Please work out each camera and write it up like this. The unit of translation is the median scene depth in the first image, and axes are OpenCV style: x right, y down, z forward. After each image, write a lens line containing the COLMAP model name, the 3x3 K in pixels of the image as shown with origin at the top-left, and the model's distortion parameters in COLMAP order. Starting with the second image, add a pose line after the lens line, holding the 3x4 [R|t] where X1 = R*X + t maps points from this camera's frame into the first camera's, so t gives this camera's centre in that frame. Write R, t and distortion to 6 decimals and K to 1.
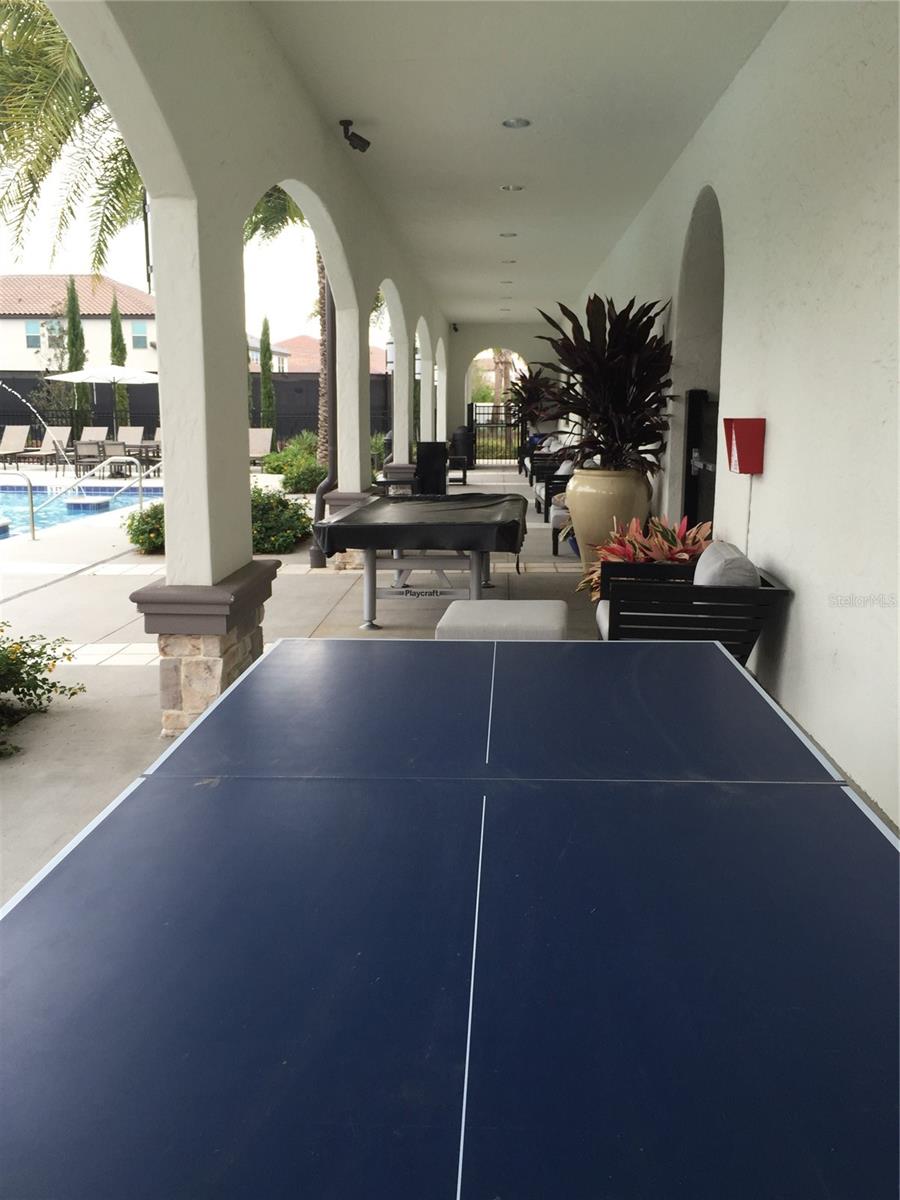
lens RADIAL K [[1041.0, 0, 450.0], [0, 1041.0, 600.0], [0, 0, 1]] dist [0.042879, -0.007773]
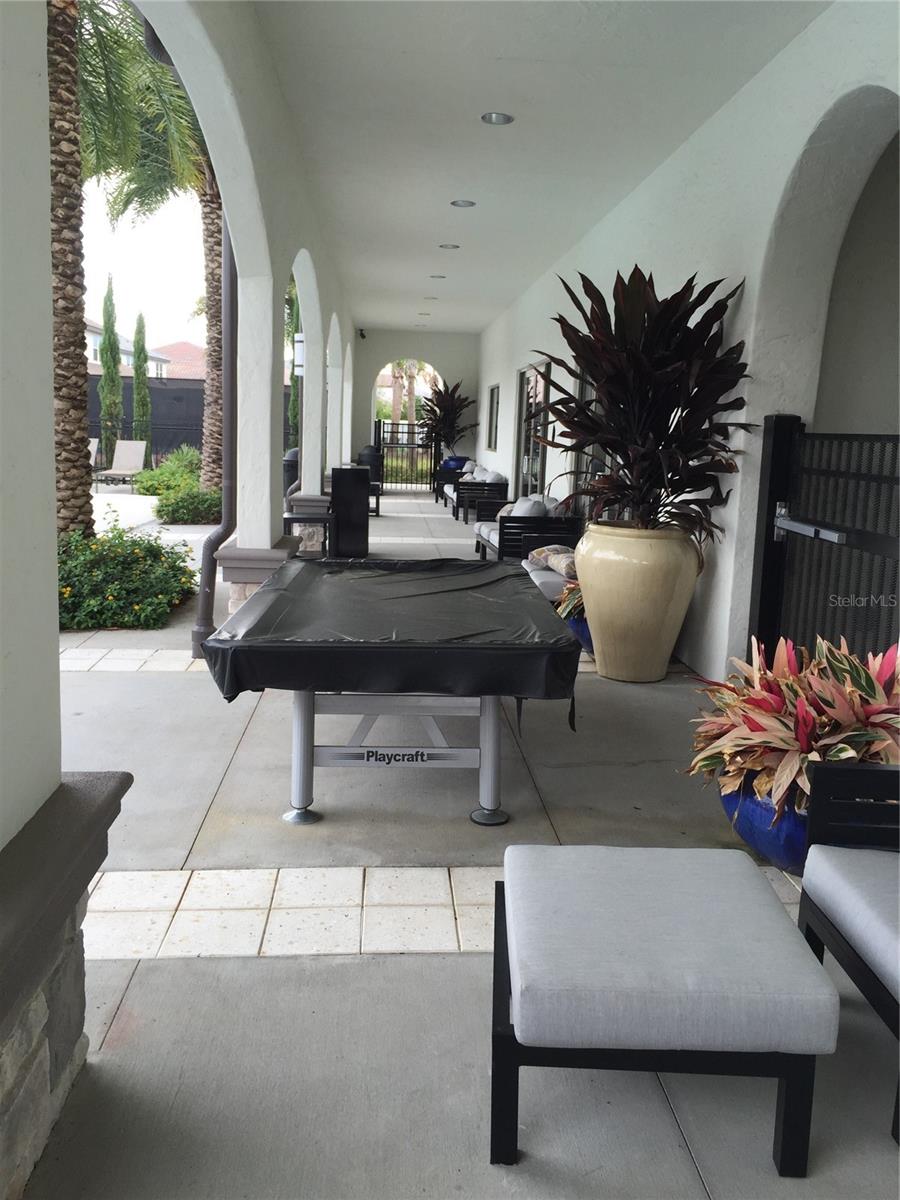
lens RADIAL K [[1041.0, 0, 450.0], [0, 1041.0, 600.0], [0, 0, 1]] dist [0.042879, -0.007773]
pose [[0.993500, 0.013640, 0.113008, -0.024162], [-0.011905, 0.999801, -0.016019, -0.031859], [-0.113204, 0.014570, 0.993465, 0.165158]]
